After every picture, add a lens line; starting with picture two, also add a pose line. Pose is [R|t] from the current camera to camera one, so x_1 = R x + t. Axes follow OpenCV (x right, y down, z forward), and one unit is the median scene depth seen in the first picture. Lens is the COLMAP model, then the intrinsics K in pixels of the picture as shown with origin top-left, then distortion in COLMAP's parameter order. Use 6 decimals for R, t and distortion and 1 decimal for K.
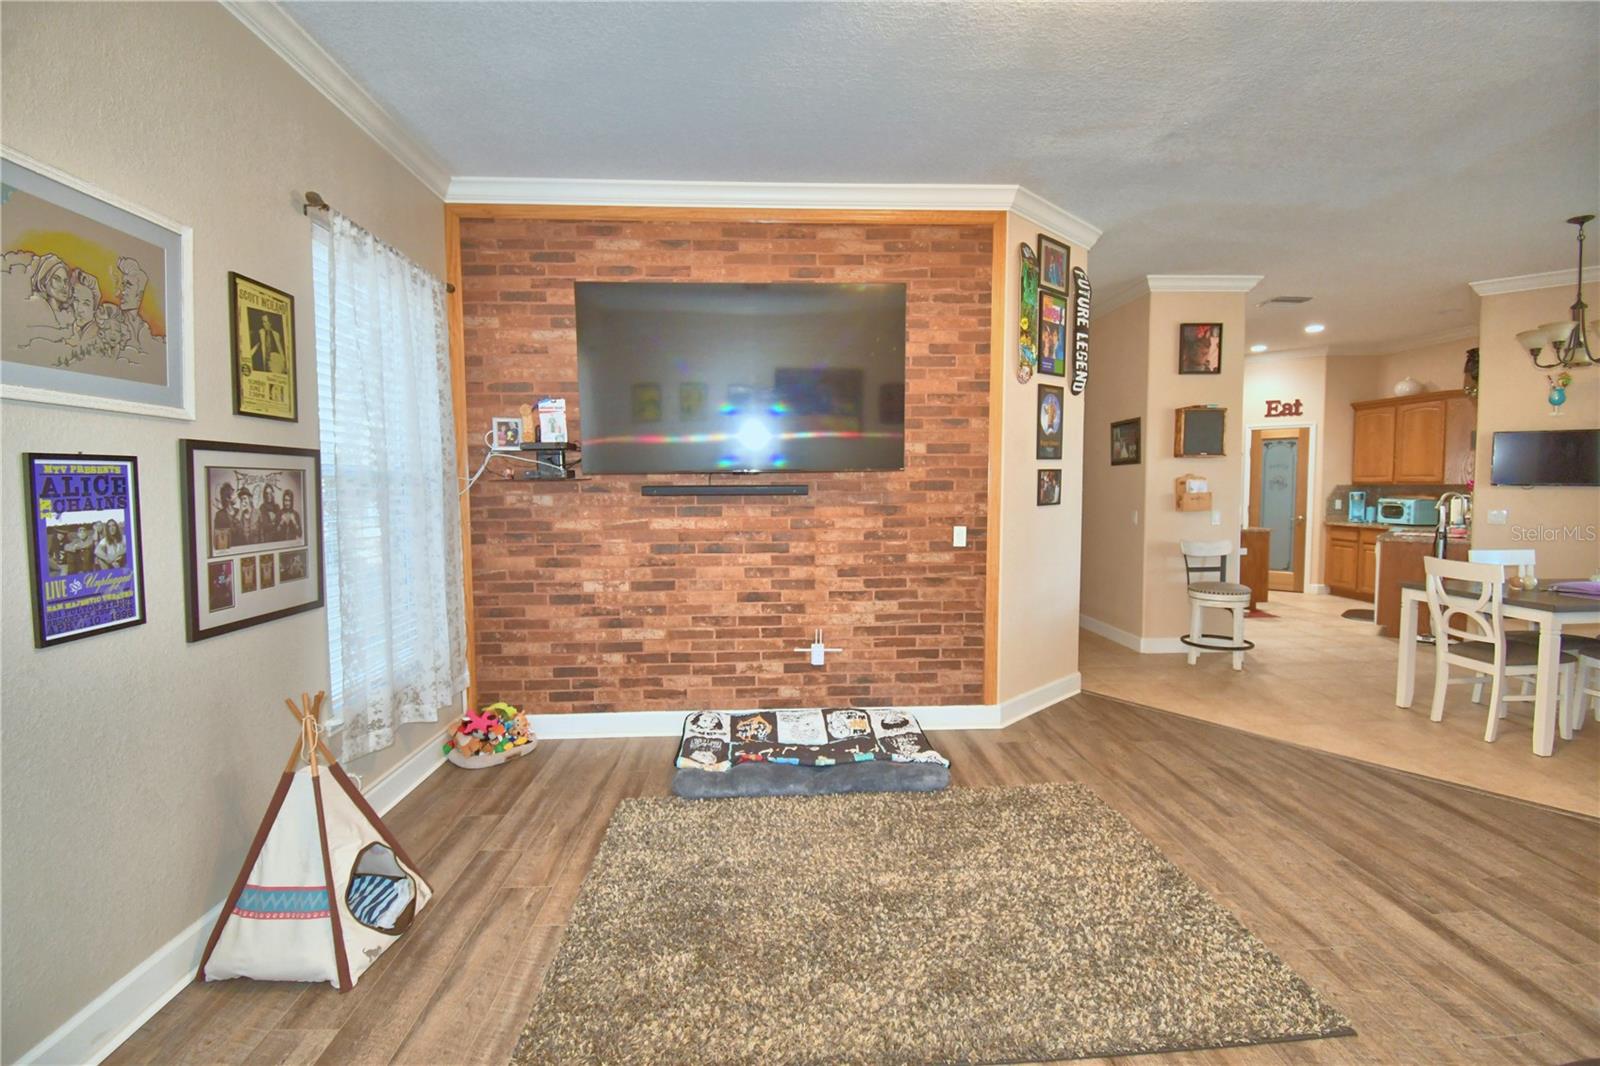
lens RADIAL K [[699.5, 0, 793.2], [0, 699.5, 529.5], [0, 0, 1]] dist [0.020847, -0.024709]
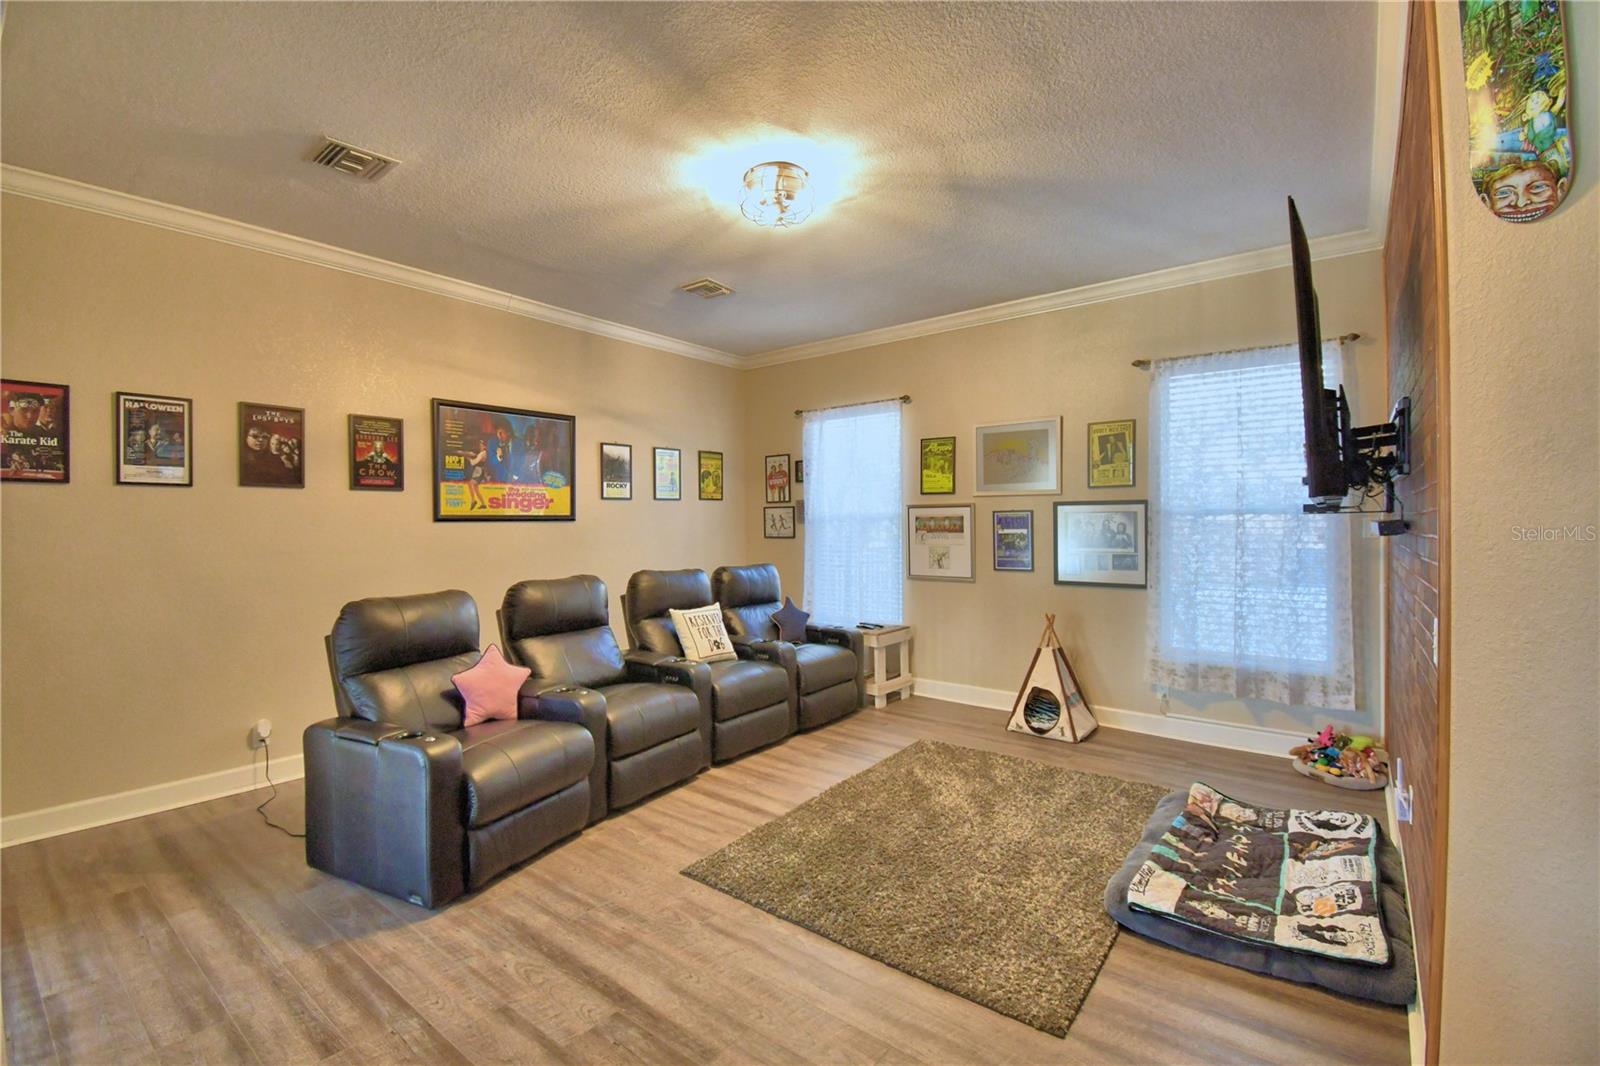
lens RADIAL K [[699.5, 0, 793.2], [0, 699.5, 529.5], [0, 0, 1]] dist [0.020847, -0.024709]
pose [[-0.653562, 0.017299, -0.756675, 0.831624], [-0.037506, 0.997770, 0.055205, -0.068500], [0.755943, 0.064459, -0.651456, 0.987973]]
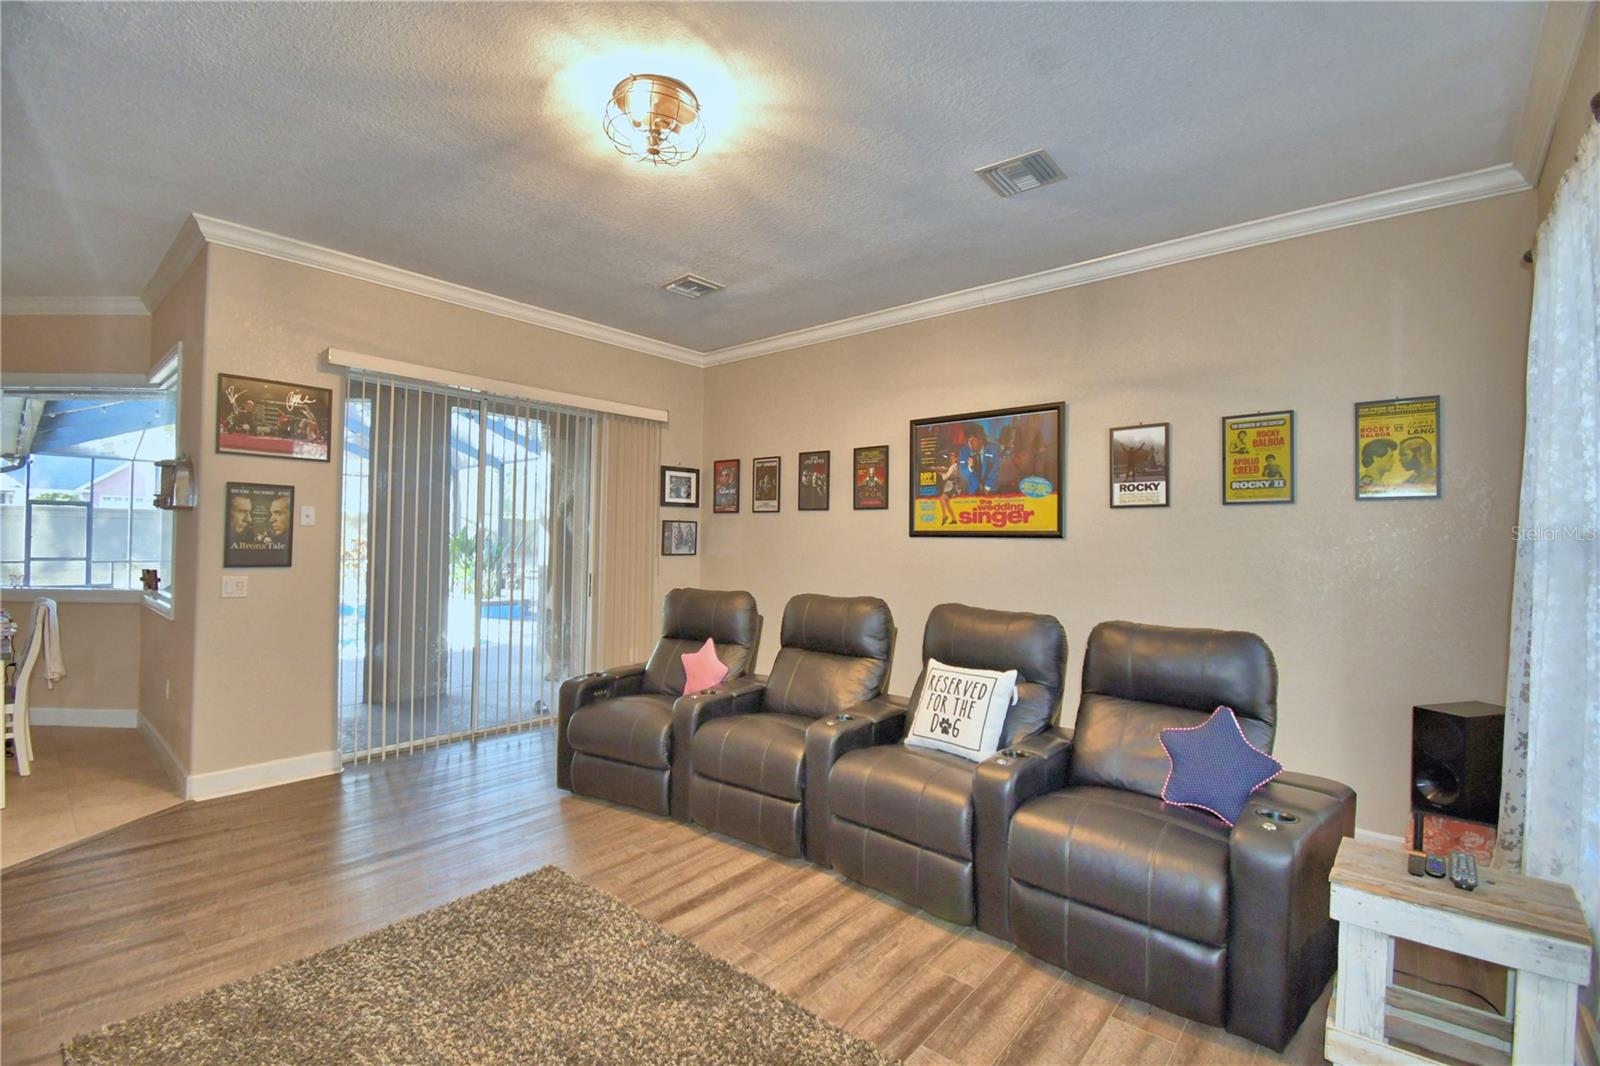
lens RADIAL K [[699.5, 0, 793.2], [0, 699.5, 529.5], [0, 0, 1]] dist [0.020847, -0.024709]
pose [[-0.724422, 0.002639, 0.689352, -0.345218], [0.032128, 0.999035, 0.029938, -0.051375], [-0.688608, 0.043836, -0.723808, 0.808514]]
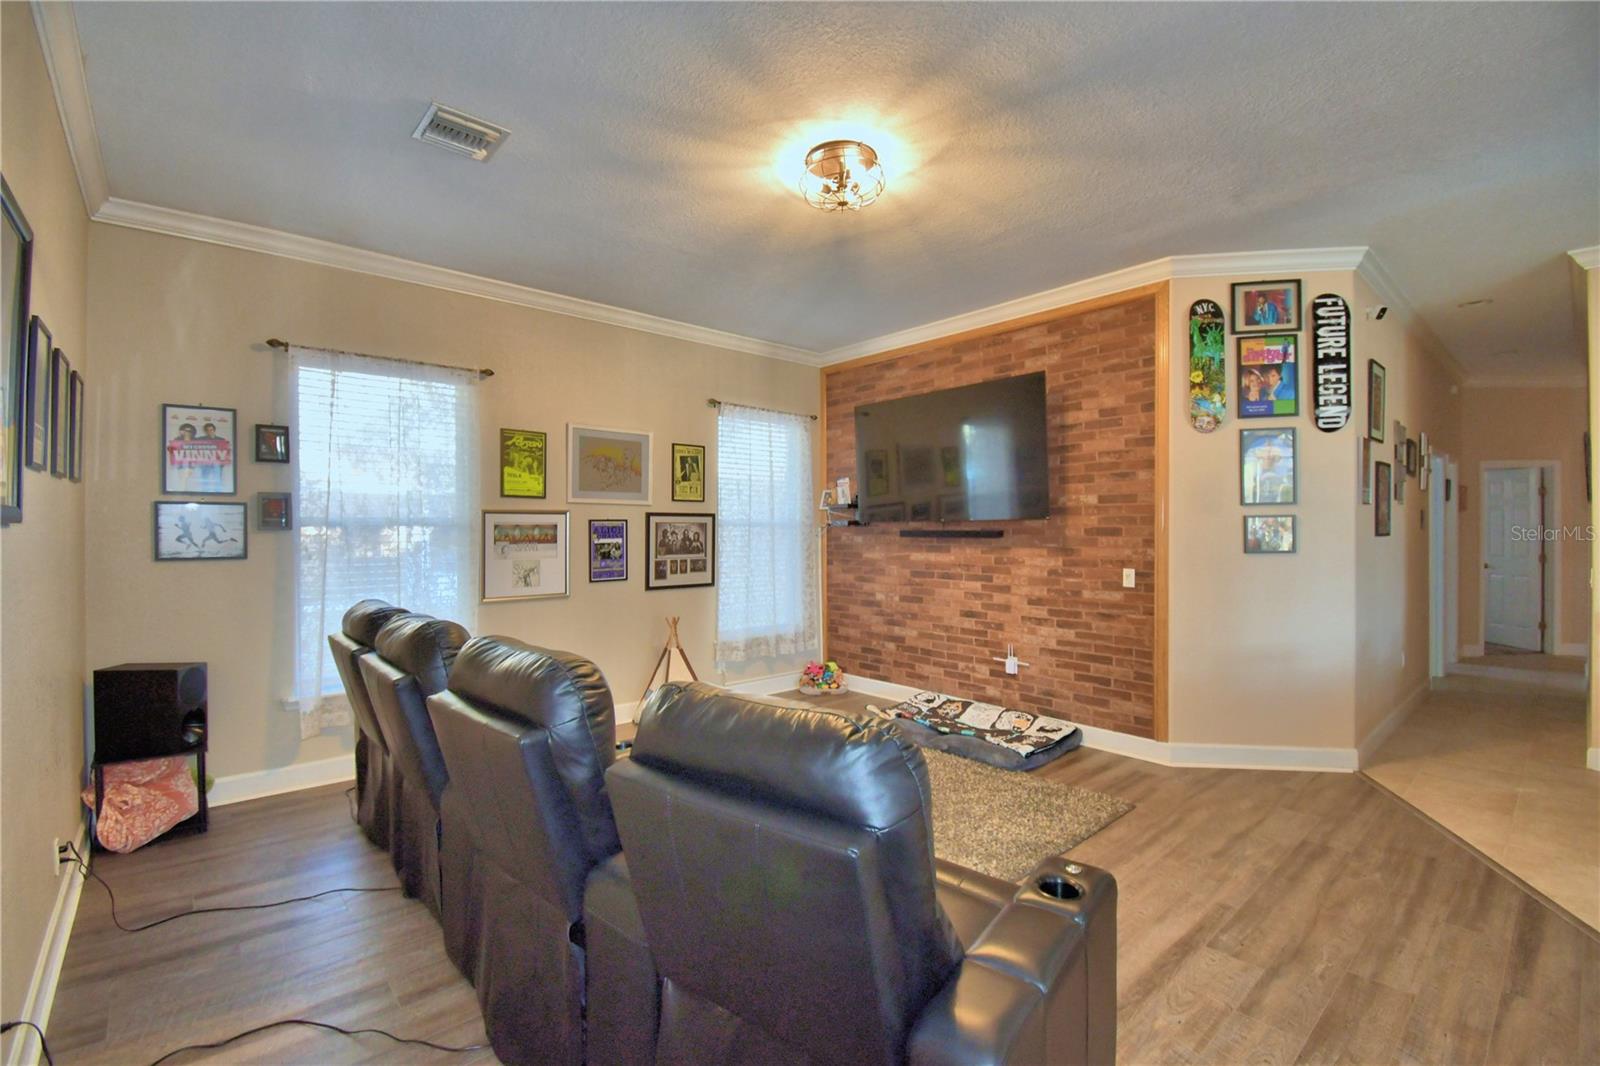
lens RADIAL K [[699.5, 0, 793.2], [0, 699.5, 529.5], [0, 0, 1]] dist [0.020847, -0.024709]
pose [[0.622838, 0.004851, -0.782336, 0.781500], [-0.050995, 0.998106, -0.034410, -0.001194], [0.780687, 0.061327, 0.621906, -0.102345]]
